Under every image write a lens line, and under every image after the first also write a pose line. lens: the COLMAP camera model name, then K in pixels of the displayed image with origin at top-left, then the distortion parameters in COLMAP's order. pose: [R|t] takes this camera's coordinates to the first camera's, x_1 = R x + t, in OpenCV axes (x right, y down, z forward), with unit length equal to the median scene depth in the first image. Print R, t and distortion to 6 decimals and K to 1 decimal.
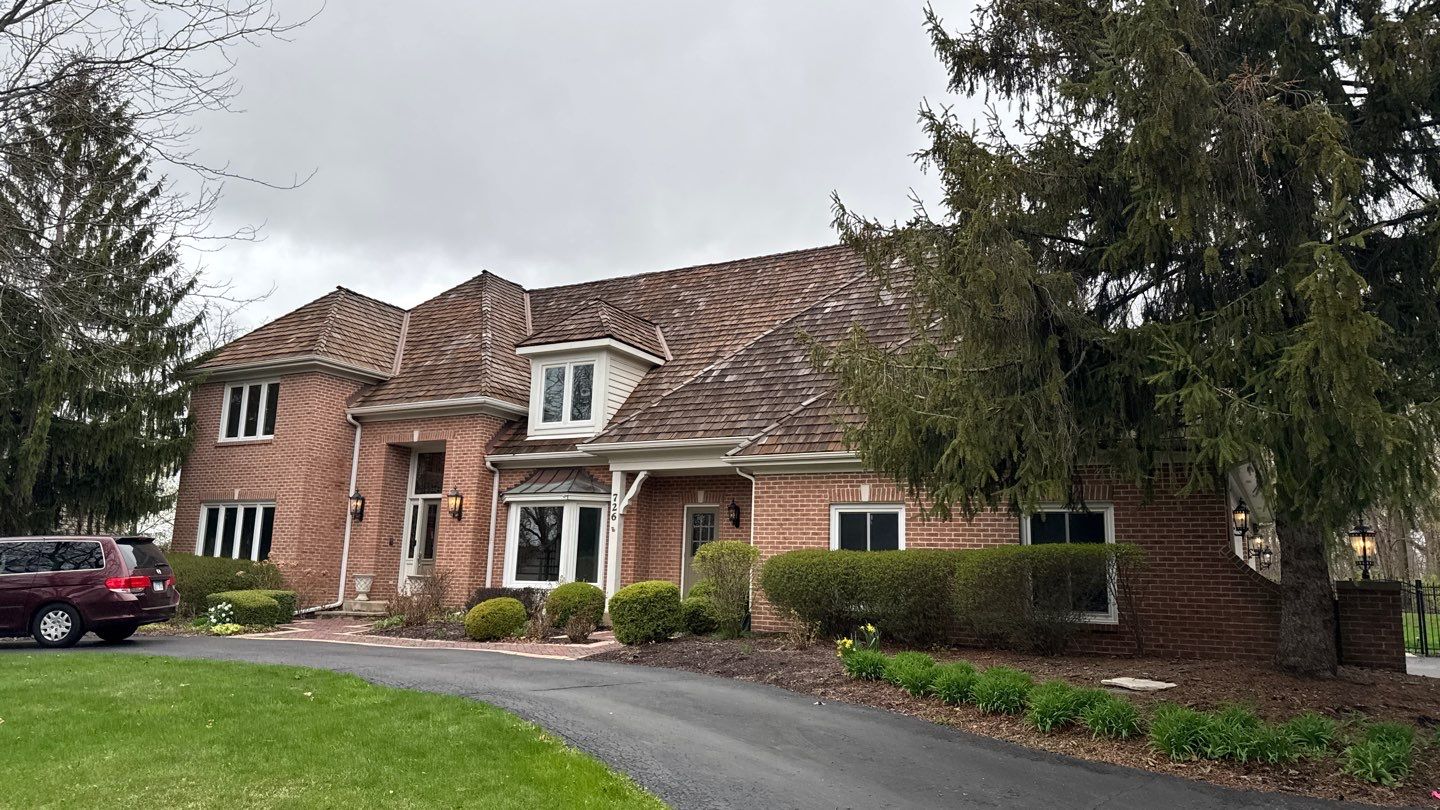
lens RADIAL K [[1025.5, 0, 732.0], [0, 1025.5, 400.7], [0, 0, 1]] dist [0.021064, 0.001501]
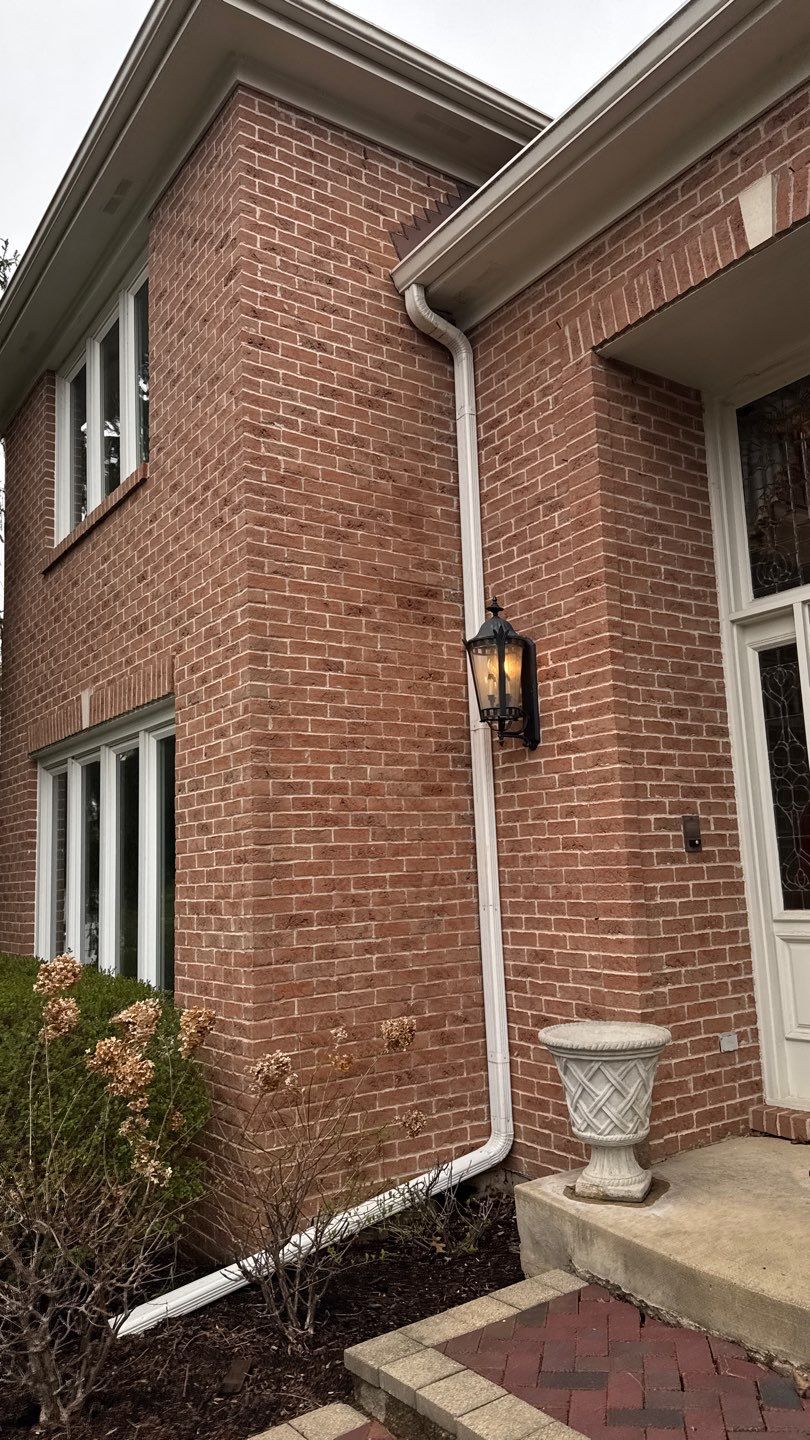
lens RADIAL K [[1025.5, 0, 401.7], [0, 1025.5, 716.0], [0, 0, 1]] dist [0.021064, 0.001501]
pose [[0.892542, -0.138667, -0.429115, -0.294067], [0.149102, 0.988777, -0.009394, 0.108443], [0.425602, -0.055597, 0.903201, 0.800244]]
